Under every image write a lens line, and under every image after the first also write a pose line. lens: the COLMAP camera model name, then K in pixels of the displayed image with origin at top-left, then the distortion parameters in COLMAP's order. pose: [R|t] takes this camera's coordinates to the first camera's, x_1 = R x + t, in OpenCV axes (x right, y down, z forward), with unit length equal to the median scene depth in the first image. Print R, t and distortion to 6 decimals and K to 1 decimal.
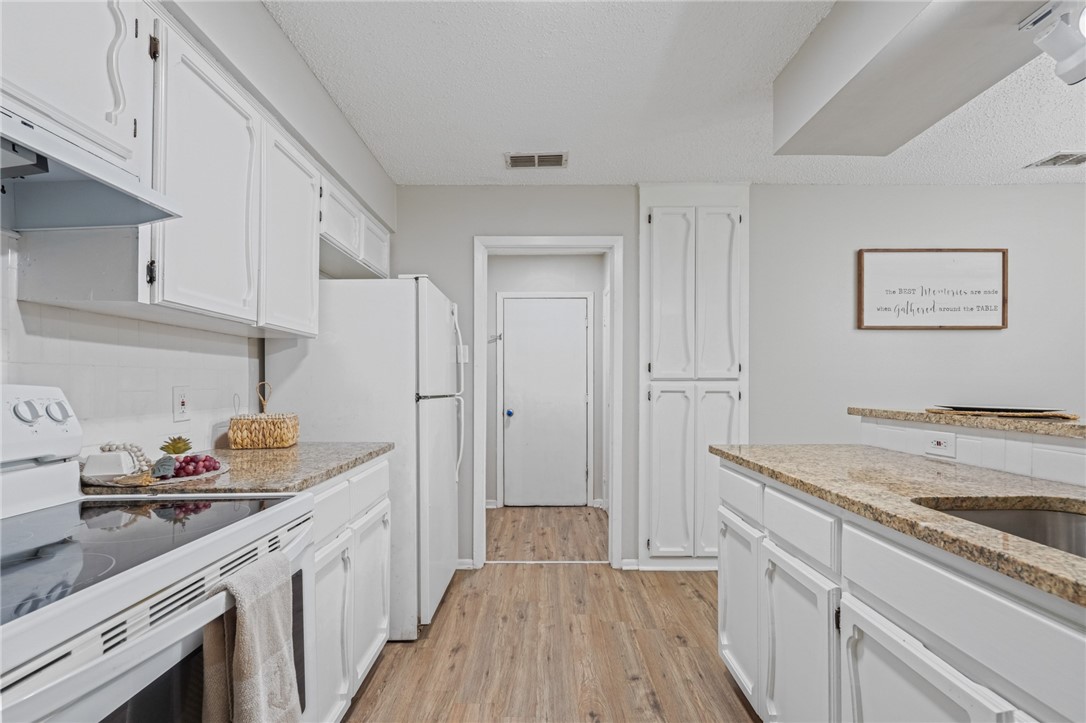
lens RADIAL K [[483.3, 0, 540.1], [0, 483.3, 381.6], [0, 0, 1]] dist [-0.000062, -0.000026]
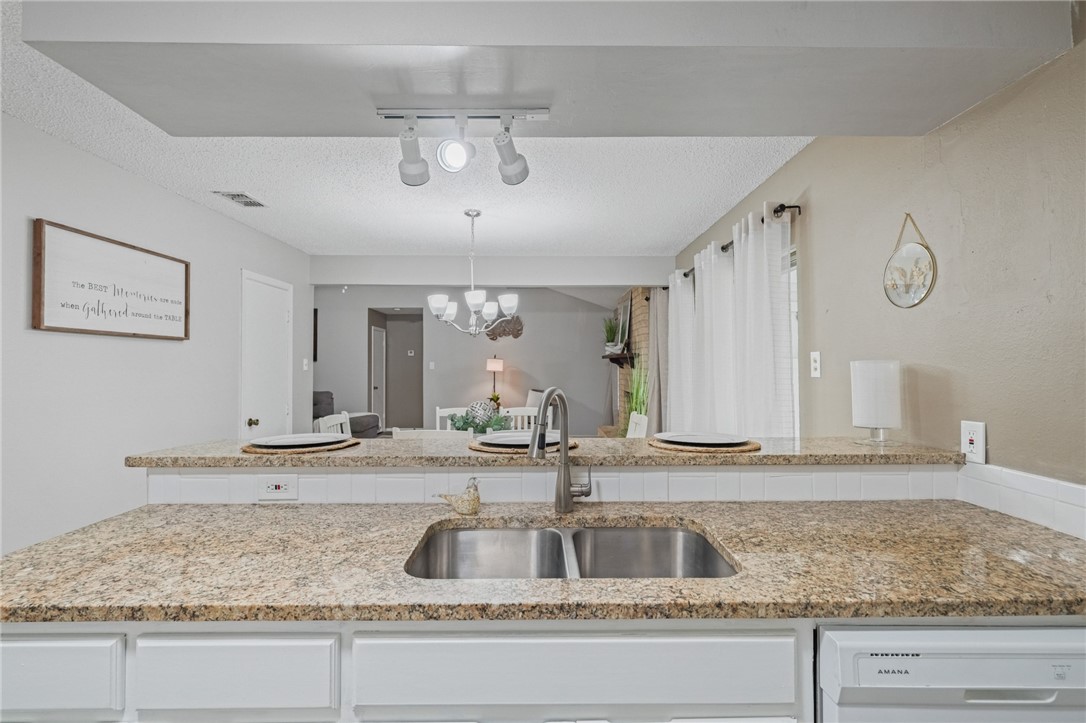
lens RADIAL K [[487.4, 0, 543.0], [0, 487.4, 358.8], [0, 0, 1]] dist [0.002555, 0.000415]
pose [[-0.006680, 0.014156, 0.999877, -0.163933], [-0.001107, 0.999899, -0.014164, -0.141172], [-0.999977, -0.001202, -0.006664, 0.647899]]
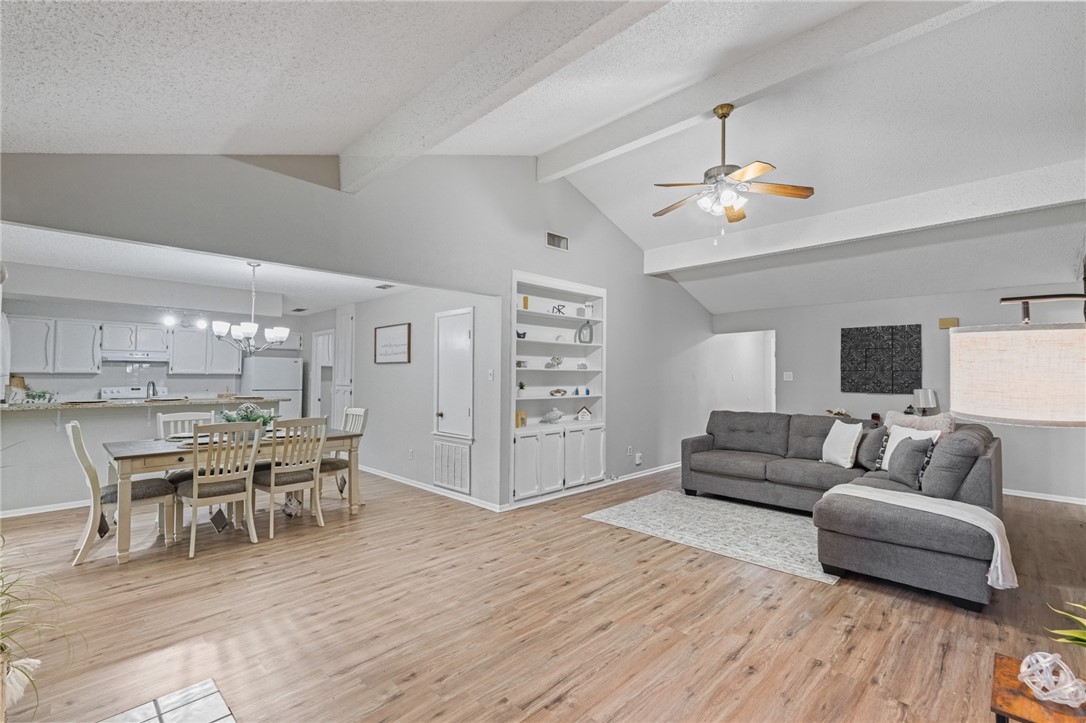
lens RADIAL K [[487.4, 0, 543.0], [0, 487.4, 358.8], [0, 0, 1]] dist [0.002555, 0.000415]
pose [[0.711485, -0.020229, -0.702410, 6.936219], [-0.003350, 0.999477, -0.032177, -0.156578], [0.702693, 0.025247, 0.711045, -0.104434]]
